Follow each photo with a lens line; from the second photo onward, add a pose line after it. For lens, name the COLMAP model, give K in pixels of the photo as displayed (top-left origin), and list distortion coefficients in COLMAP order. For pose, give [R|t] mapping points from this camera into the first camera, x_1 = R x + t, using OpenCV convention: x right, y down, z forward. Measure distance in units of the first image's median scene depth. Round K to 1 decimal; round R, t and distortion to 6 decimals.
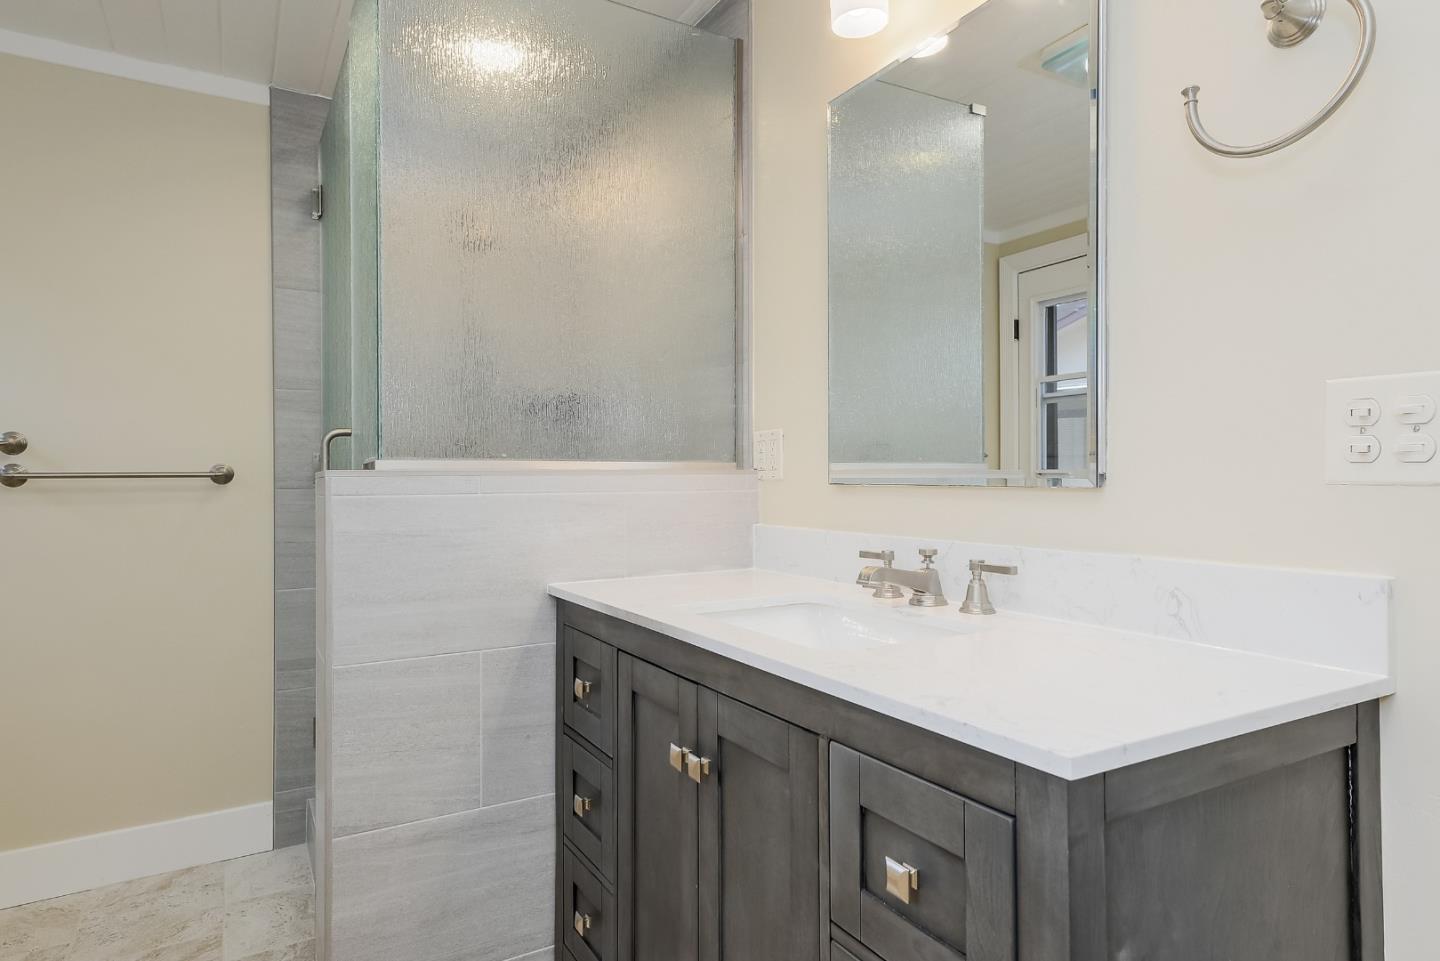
lens RADIAL K [[820.7, 0, 721.9], [0, 820.7, 477.2], [0, 0, 1]] dist [0.020378, 0.001986]
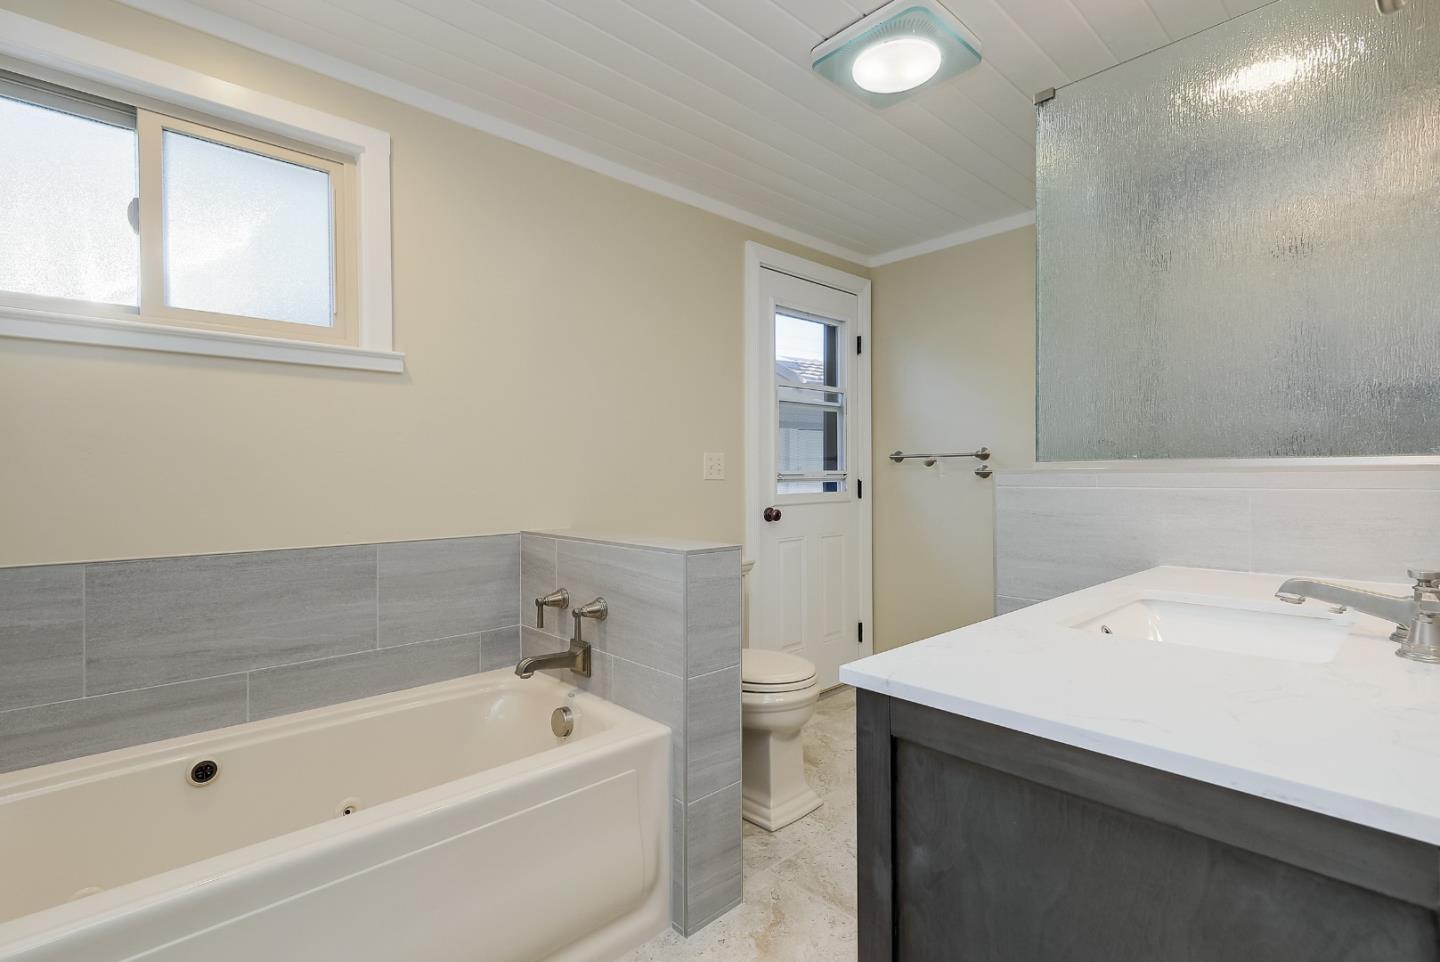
lens RADIAL K [[695.5, 0, 723.1], [0, 695.5, 481.6], [0, 0, 1]] dist [0.009840, -0.000822]
pose [[0.204862, 0.008007, -0.978758, 0.674035], [0.011050, 0.999884, 0.010492, -0.005207], [0.978729, -0.012964, 0.204749, 0.223333]]
